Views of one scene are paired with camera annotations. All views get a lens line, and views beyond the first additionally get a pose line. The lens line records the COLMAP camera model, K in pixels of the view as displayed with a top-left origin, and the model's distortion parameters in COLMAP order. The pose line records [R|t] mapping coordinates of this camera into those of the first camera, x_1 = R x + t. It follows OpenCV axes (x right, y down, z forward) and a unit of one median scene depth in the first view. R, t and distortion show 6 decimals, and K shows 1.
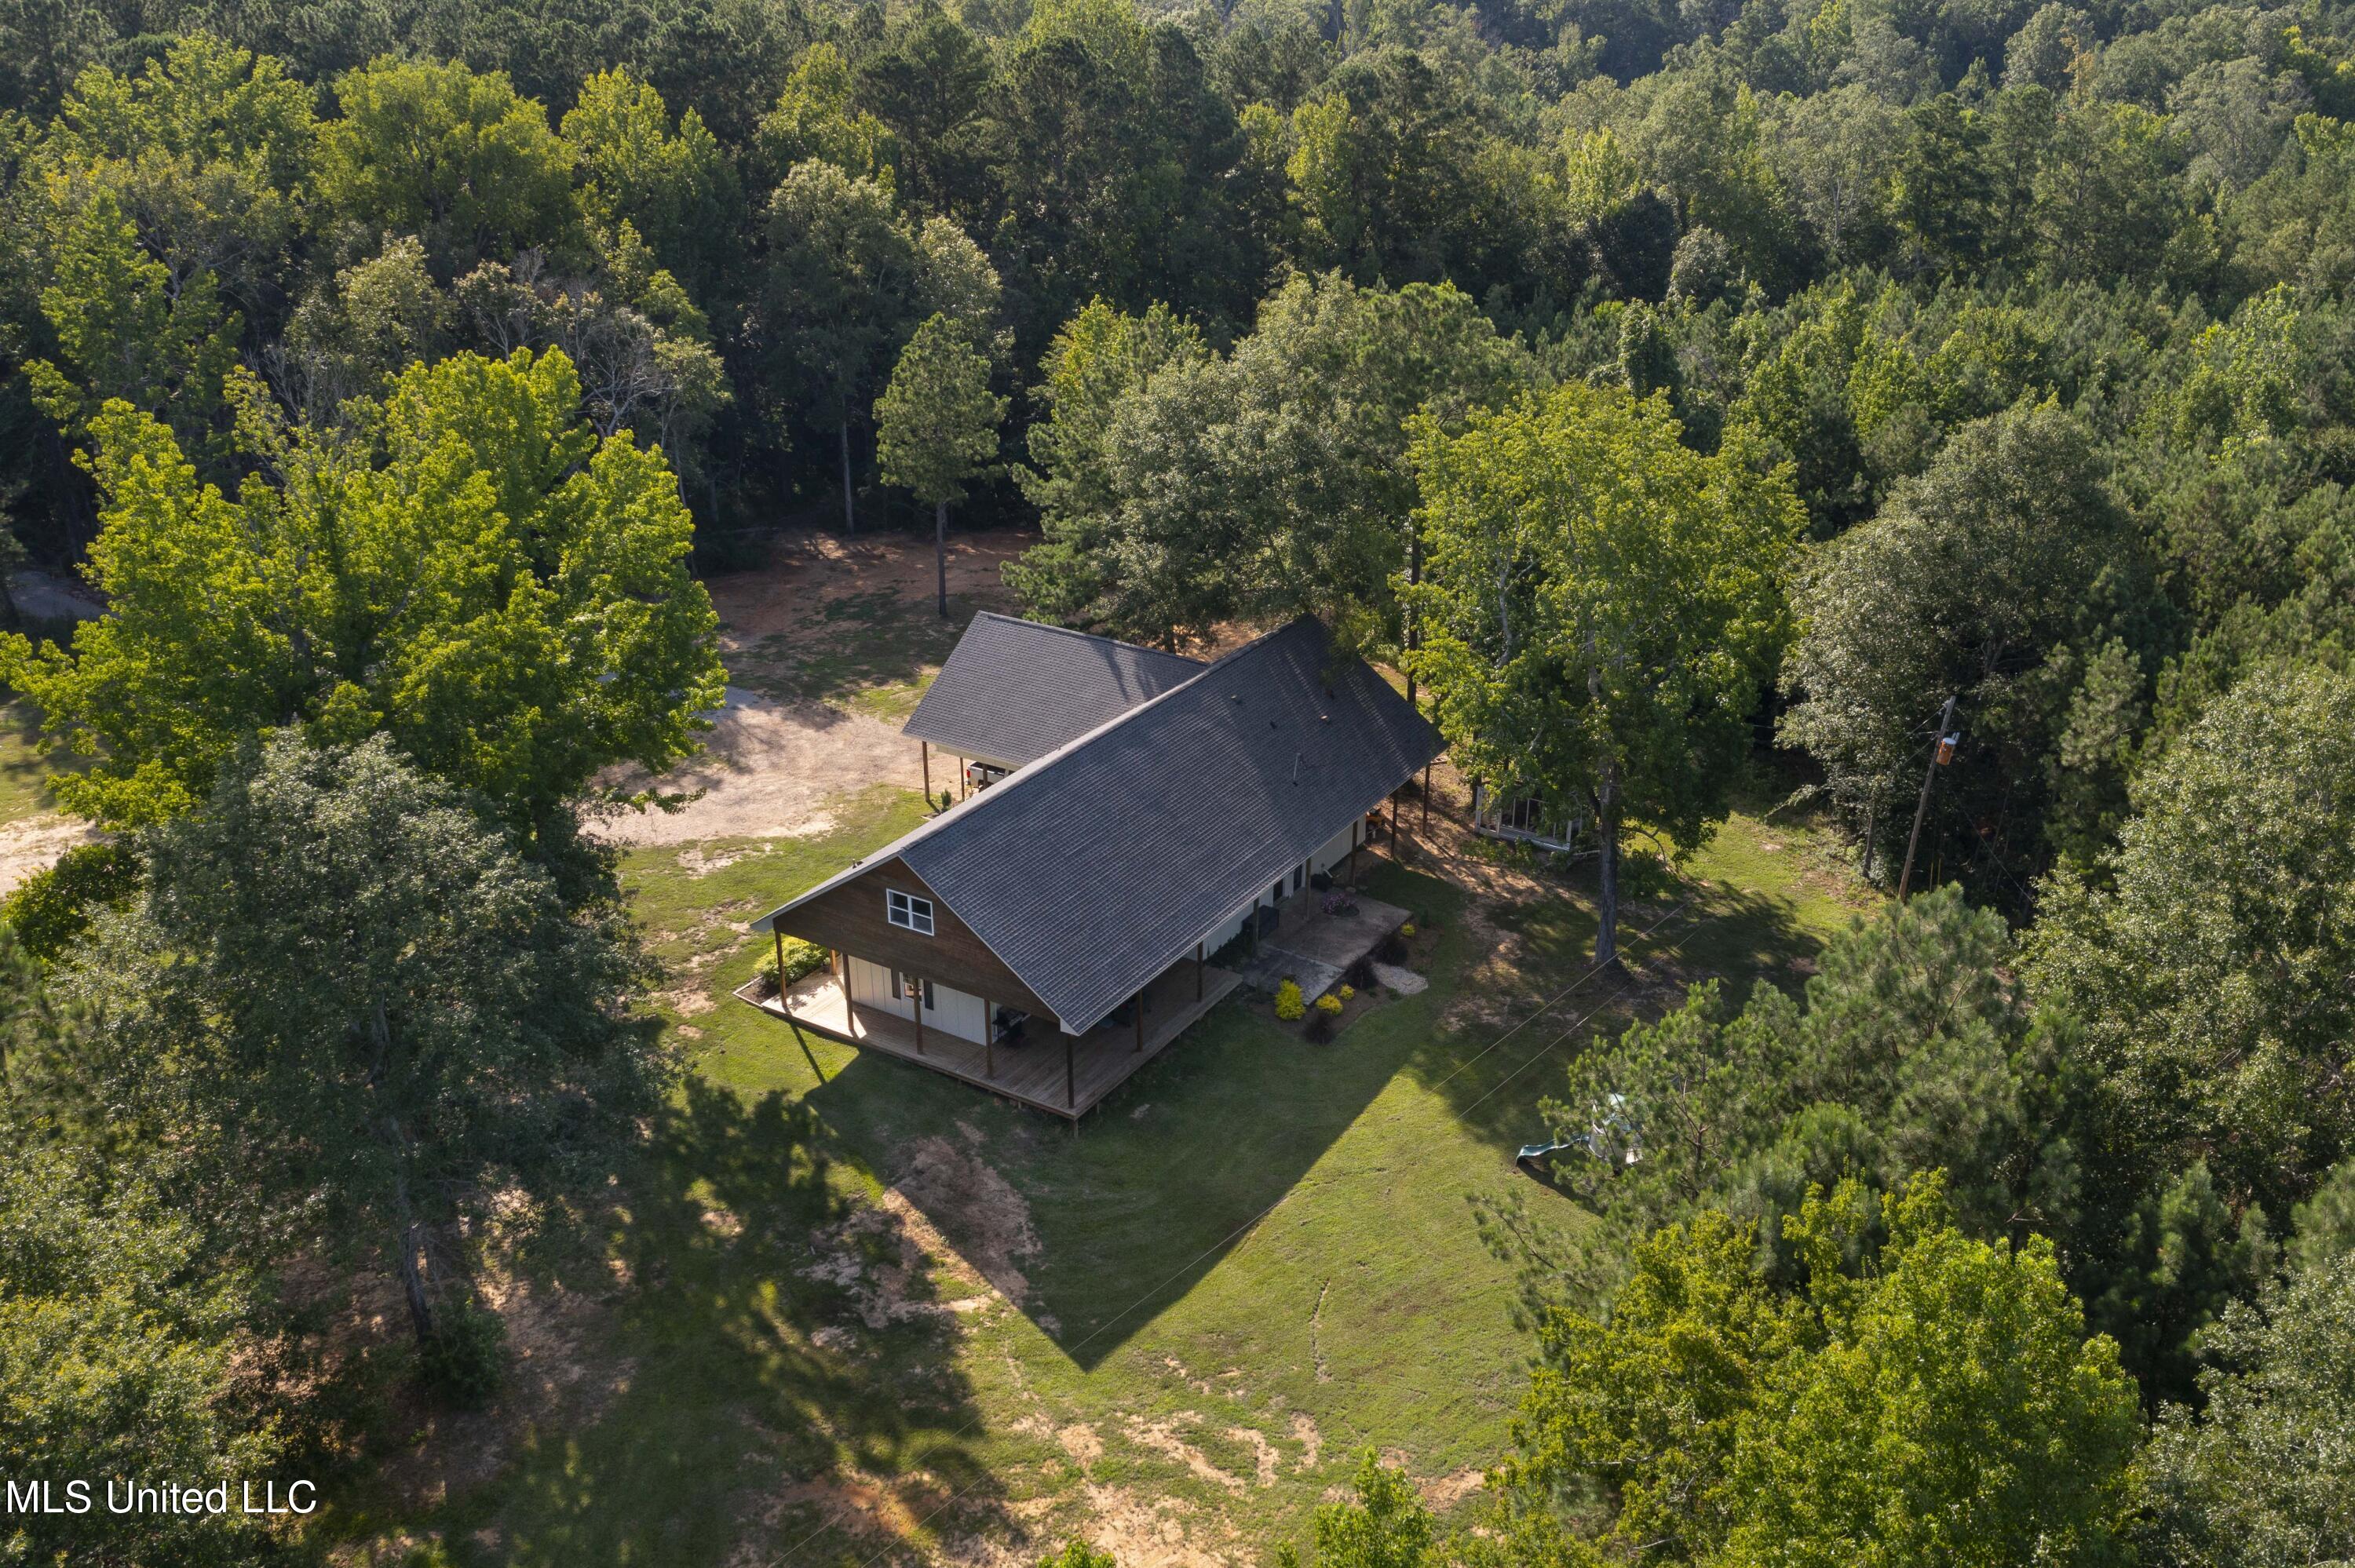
lens RADIAL K [[1522.6, 0, 1177.5], [0, 1522.6, 784.0], [0, 0, 1]] dist [0.004552, 0.001525]
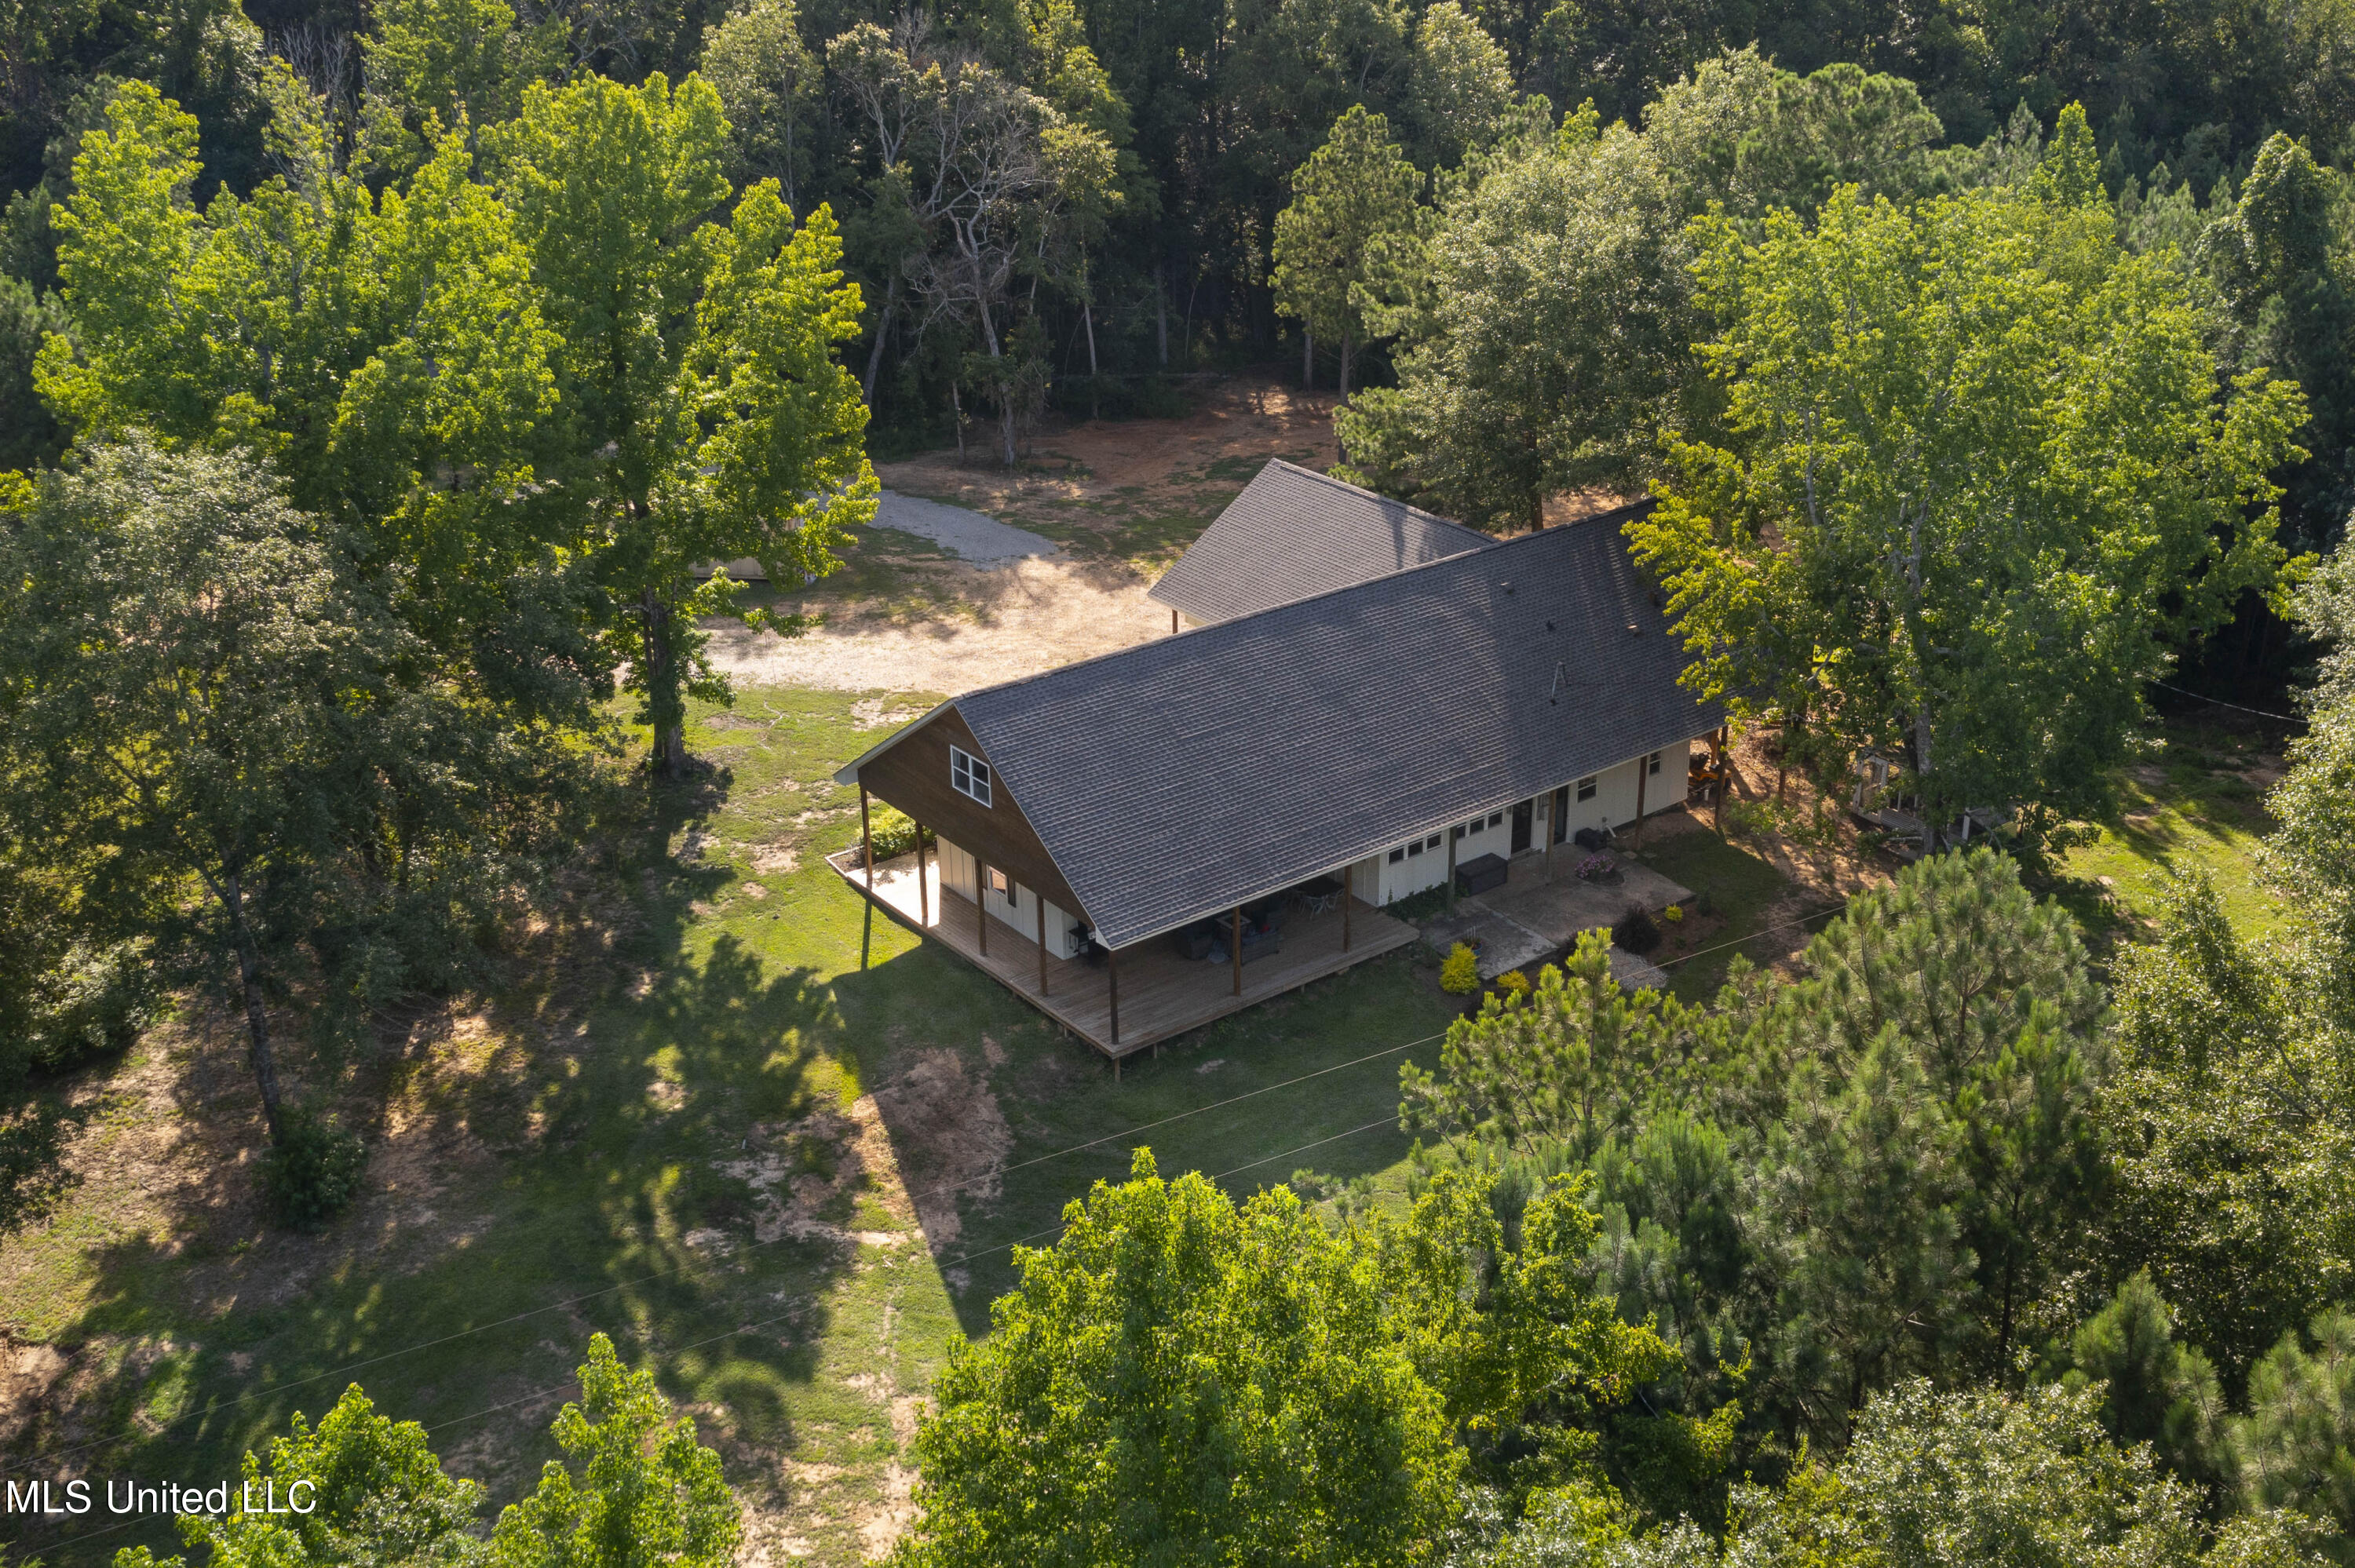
lens RADIAL K [[1905.7, 0, 1211.7], [0, 1905.7, 722.4], [0, 0, 1]] dist [-0.002000, 0.011799]
pose [[0.958619, 0.130683, -0.252926, 0.191813], [-0.130600, 0.991286, 0.017195, 0.019571], [0.252969, 0.016548, 0.967333, 0.037985]]
